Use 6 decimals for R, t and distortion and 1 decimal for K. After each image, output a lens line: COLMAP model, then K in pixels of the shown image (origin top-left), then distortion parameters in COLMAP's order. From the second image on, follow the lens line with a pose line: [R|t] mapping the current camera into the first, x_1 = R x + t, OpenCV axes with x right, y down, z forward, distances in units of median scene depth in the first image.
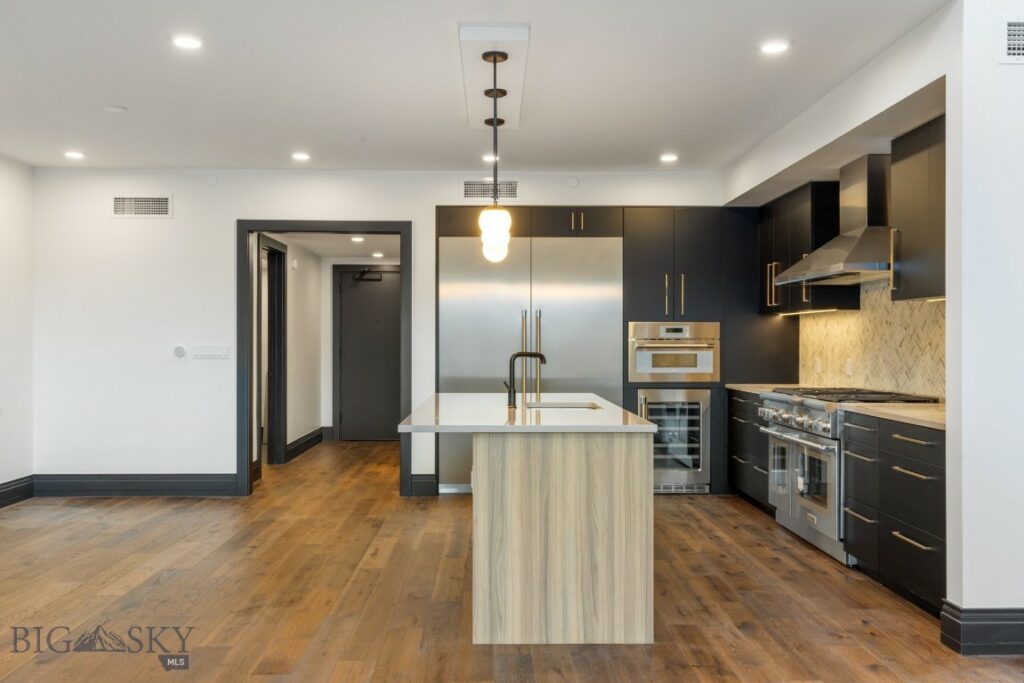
lens RADIAL K [[918.9, 0, 512.6], [0, 918.9, 339.3], [0, 0, 1]] dist [0.004778, -0.002455]
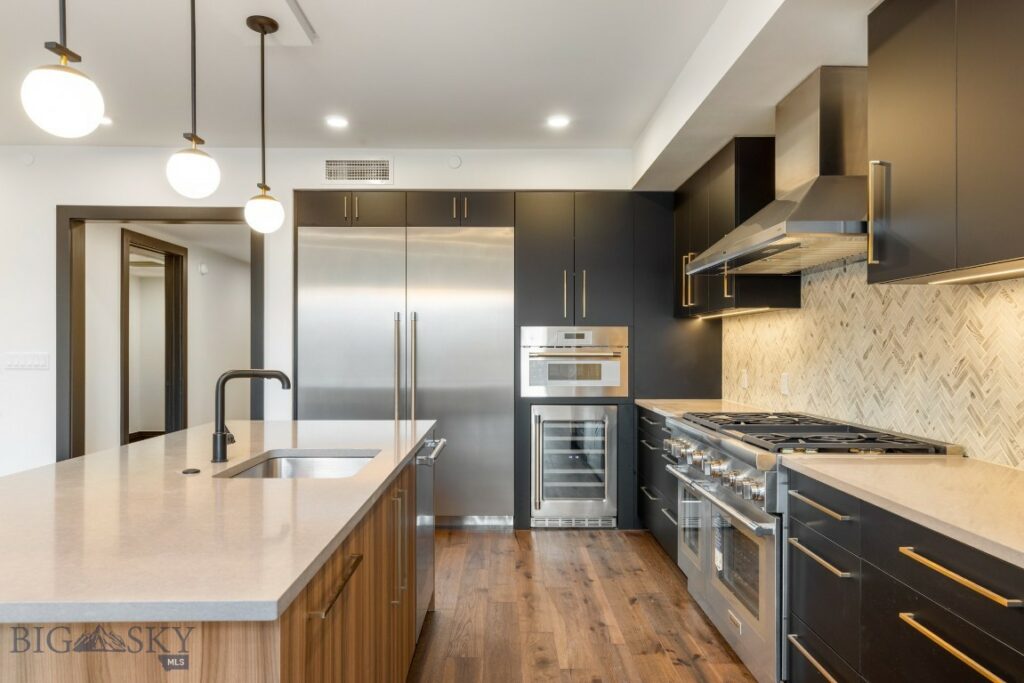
lens RADIAL K [[674.8, 0, 511.0], [0, 674.8, 345.6], [0, 0, 1]] dist [0.003114, 0.001089]
pose [[0.999936, 0.000101, -0.011349, 0.135152], [-0.000093, 1.000000, 0.000706, -0.001629], [0.011349, -0.000705, 0.999935, 0.407926]]
